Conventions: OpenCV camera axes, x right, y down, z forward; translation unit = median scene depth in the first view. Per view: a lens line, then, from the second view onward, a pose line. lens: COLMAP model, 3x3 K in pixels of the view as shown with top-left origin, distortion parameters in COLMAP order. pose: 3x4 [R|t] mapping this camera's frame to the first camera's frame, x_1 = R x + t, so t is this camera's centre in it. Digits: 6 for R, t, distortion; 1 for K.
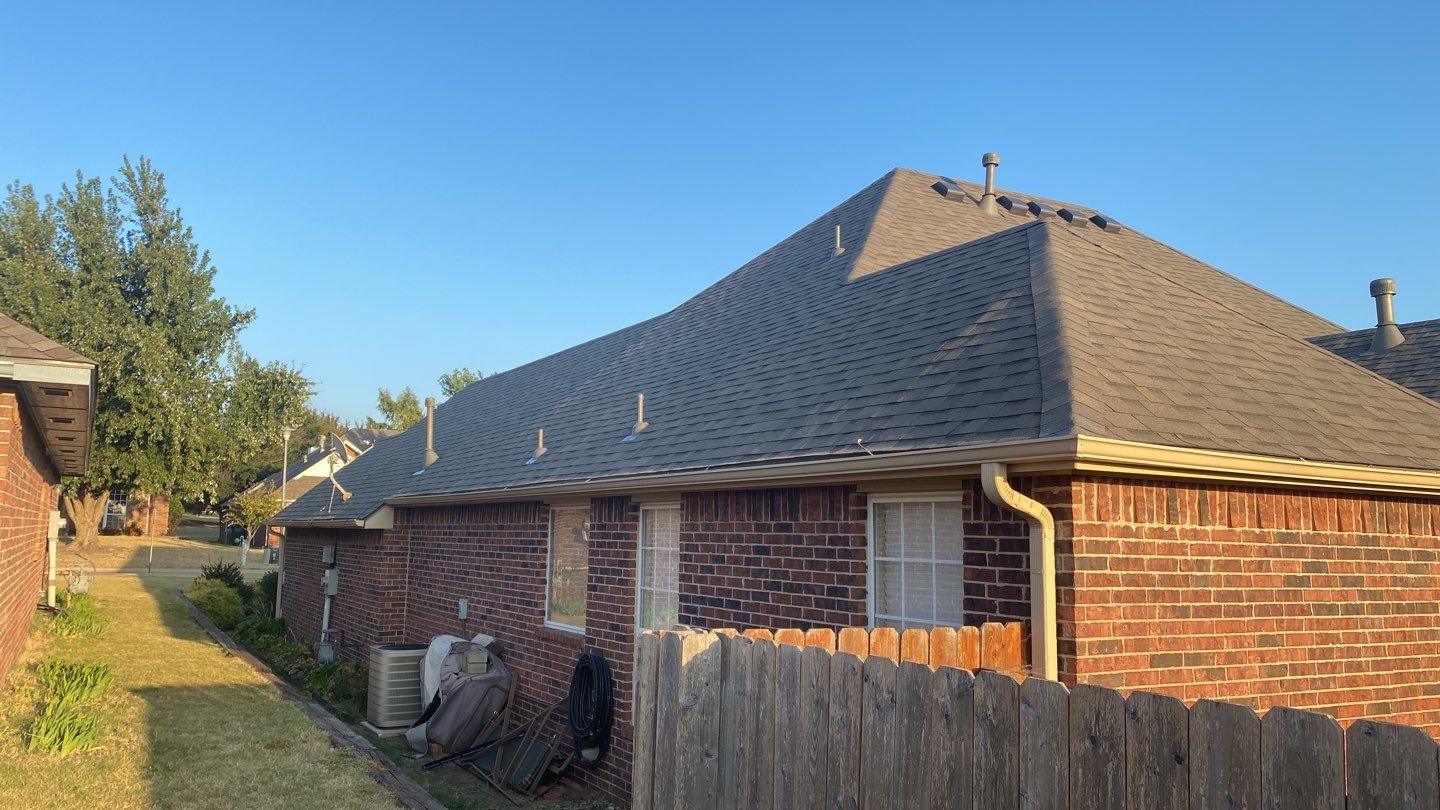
lens RADIAL K [[1073.0, 0, 714.8], [0, 1073.0, 402.3], [0, 0, 1]] dist [0.027429, -0.010949]
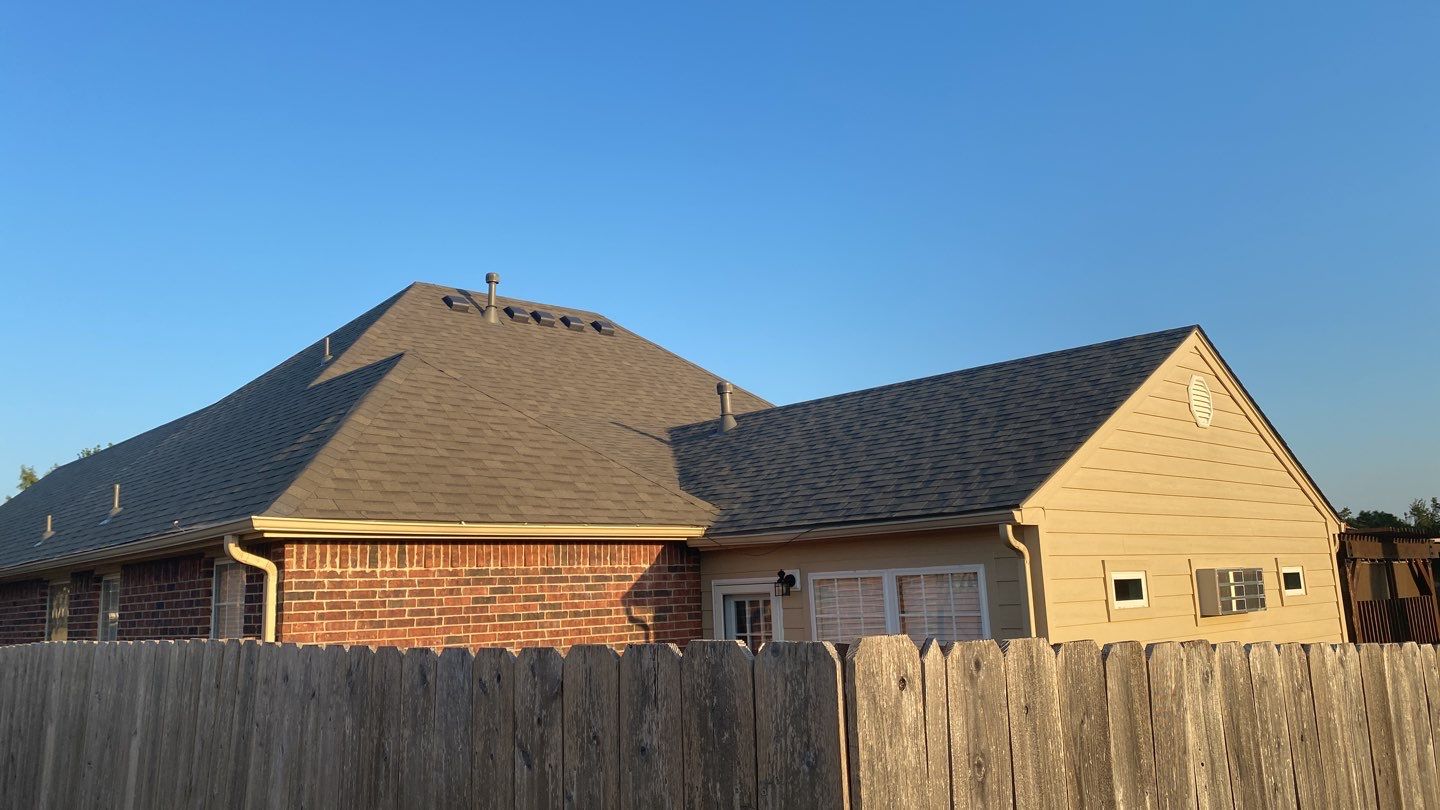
lens RADIAL K [[1073.0, 0, 727.8], [0, 1073.0, 408.1], [0, 0, 1]] dist [0.027429, -0.010949]
pose [[0.967604, -0.016338, 0.251945, 0.499191], [0.028858, 0.998521, -0.046079, -0.029897], [-0.250819, 0.051857, 0.966644, -0.610228]]
